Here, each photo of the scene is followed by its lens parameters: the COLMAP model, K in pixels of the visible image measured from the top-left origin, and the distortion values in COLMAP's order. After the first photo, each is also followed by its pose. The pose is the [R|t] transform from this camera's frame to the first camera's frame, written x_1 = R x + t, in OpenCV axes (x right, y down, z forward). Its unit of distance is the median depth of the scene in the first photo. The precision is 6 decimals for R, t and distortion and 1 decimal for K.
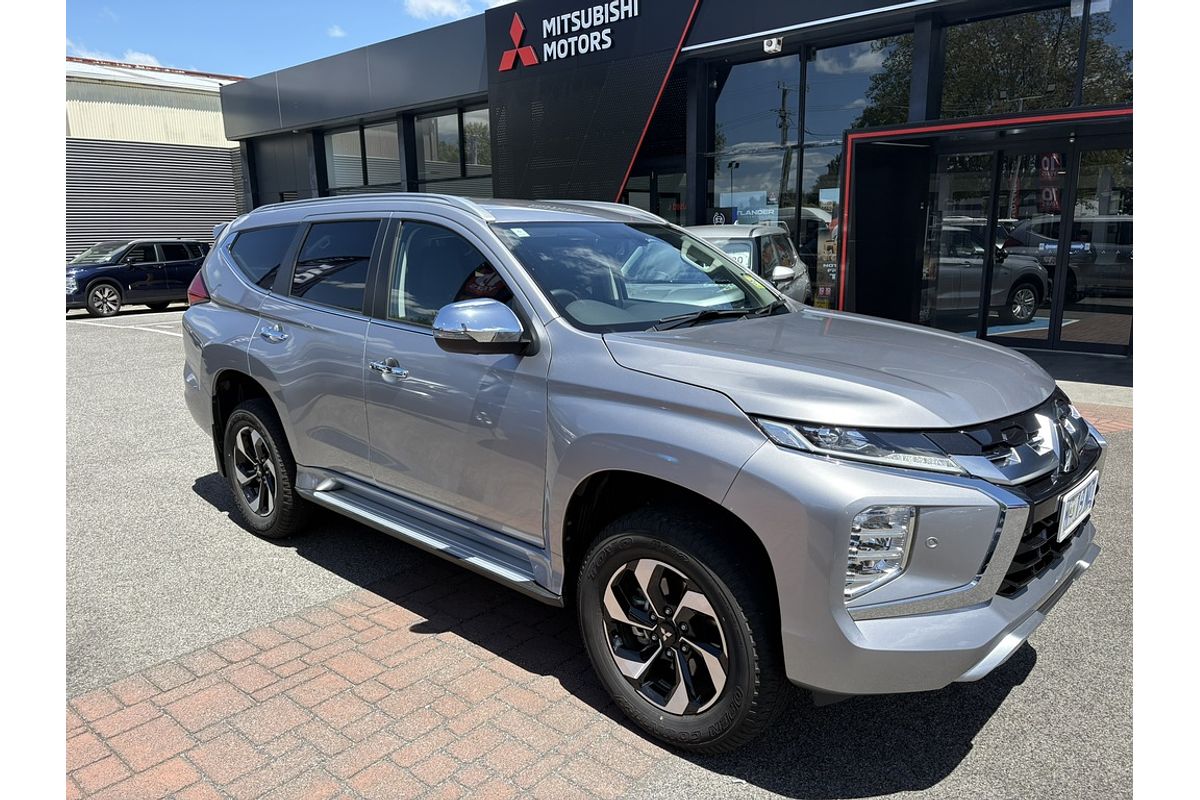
lens RADIAL K [[820.1, 0, 595.1], [0, 820.1, 403.7], [0, 0, 1]] dist [0.010515, 0.001833]
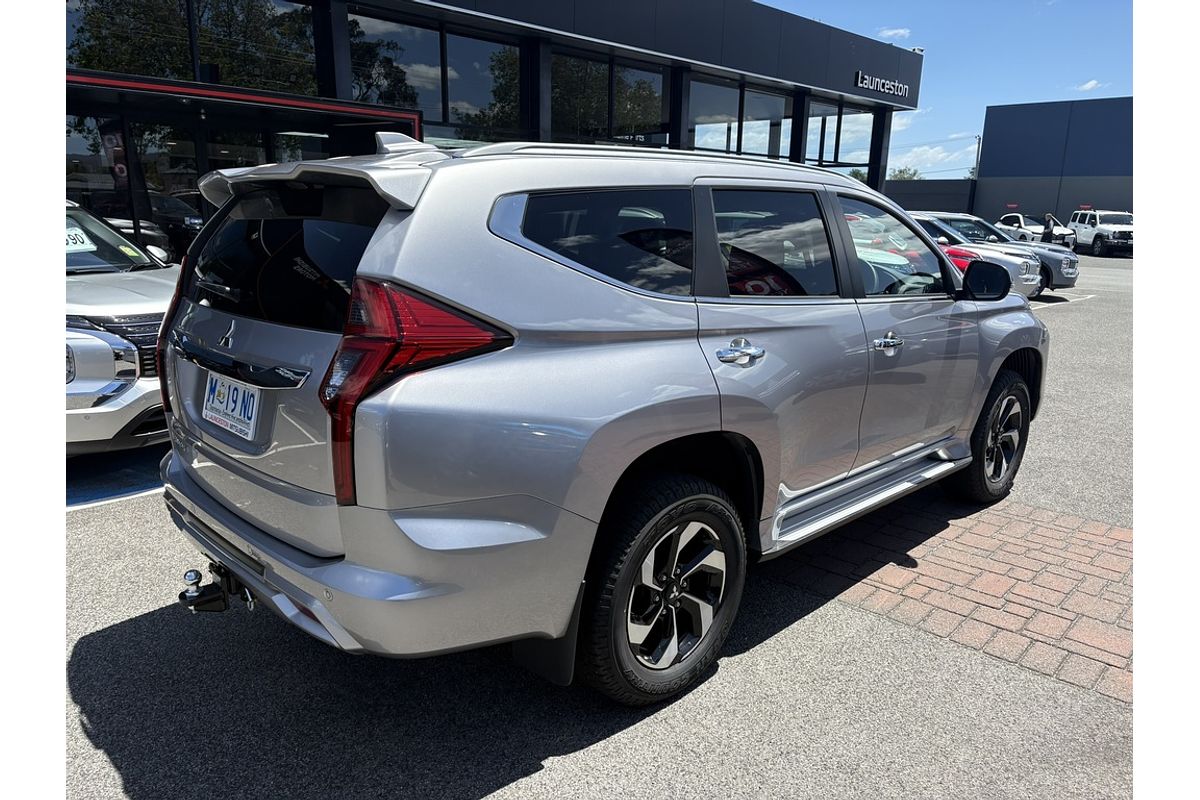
lens RADIAL K [[820.1, 0, 595.1], [0, 820.1, 403.7], [0, 0, 1]] dist [0.010515, 0.001833]
pose [[0.045196, -0.222526, 0.973879, -1.323907], [0.186687, 0.959582, 0.210596, -0.268703], [-0.981379, 0.172293, 0.084912, 1.324240]]
